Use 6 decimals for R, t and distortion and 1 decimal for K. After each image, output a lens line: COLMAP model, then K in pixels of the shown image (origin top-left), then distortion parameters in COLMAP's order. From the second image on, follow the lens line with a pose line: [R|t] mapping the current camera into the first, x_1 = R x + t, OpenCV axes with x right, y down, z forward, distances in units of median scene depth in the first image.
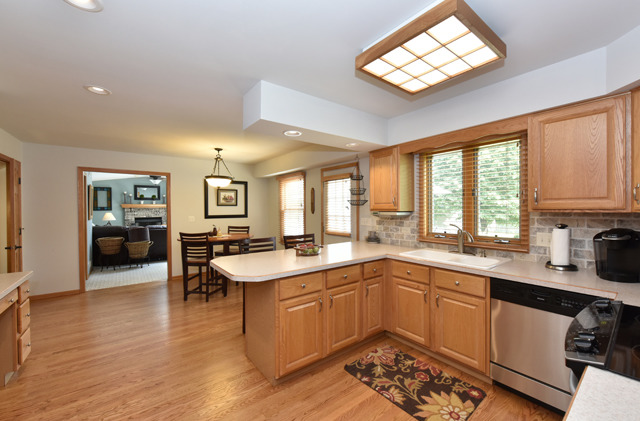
lens RADIAL K [[261.9, 0, 323.4], [0, 261.9, 209.4], [0, 0, 1]] dist [-0.001123, -0.000200]
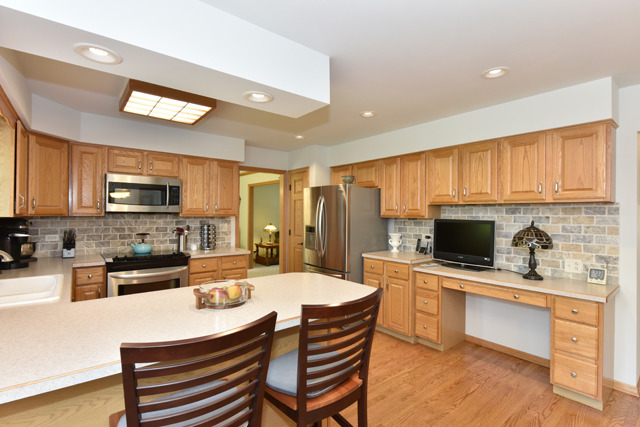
lens RADIAL K [[315.8, 0, 319.3], [0, 315.8, 213.3], [0, 0, 1]] dist [0.003415, 0.000177]
pose [[-0.999847, -0.000141, -0.017520, -0.165351], [-0.000123, 0.999999, -0.001050, -0.001728], [0.017520, -0.001048, -0.999846, 1.160864]]
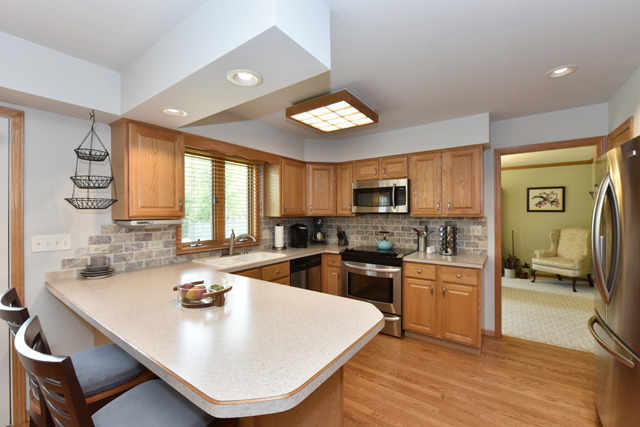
lens RADIAL K [[269.1, 0, 321.1], [0, 269.1, 213.4], [0, 0, 1]] dist [-0.002789, -0.000066]
pose [[-0.303481, 0.005411, 0.952822, -0.458553], [0.007000, 0.999970, -0.003449, -0.002334], [-0.952812, 0.005623, -0.303510, 0.665460]]
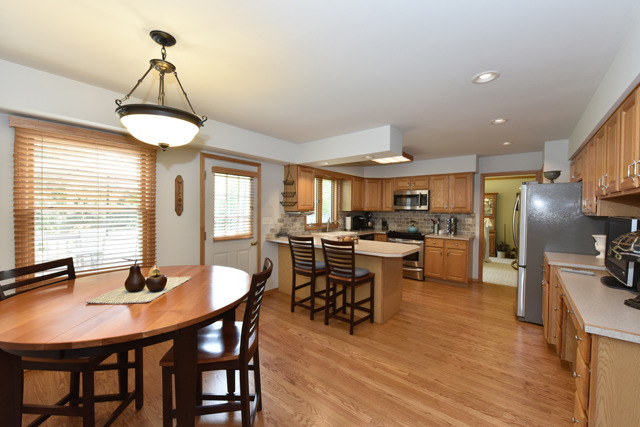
lens RADIAL K [[252.7, 0, 321.1], [0, 252.7, 213.8], [0, 0, 1]] dist [-0.006830, -0.000232]
pose [[-0.233256, -0.015898, 0.972285, -0.910086], [-0.007641, 0.999865, 0.014516, 0.000502], [-0.972385, -0.004043, -0.233346, 1.015990]]
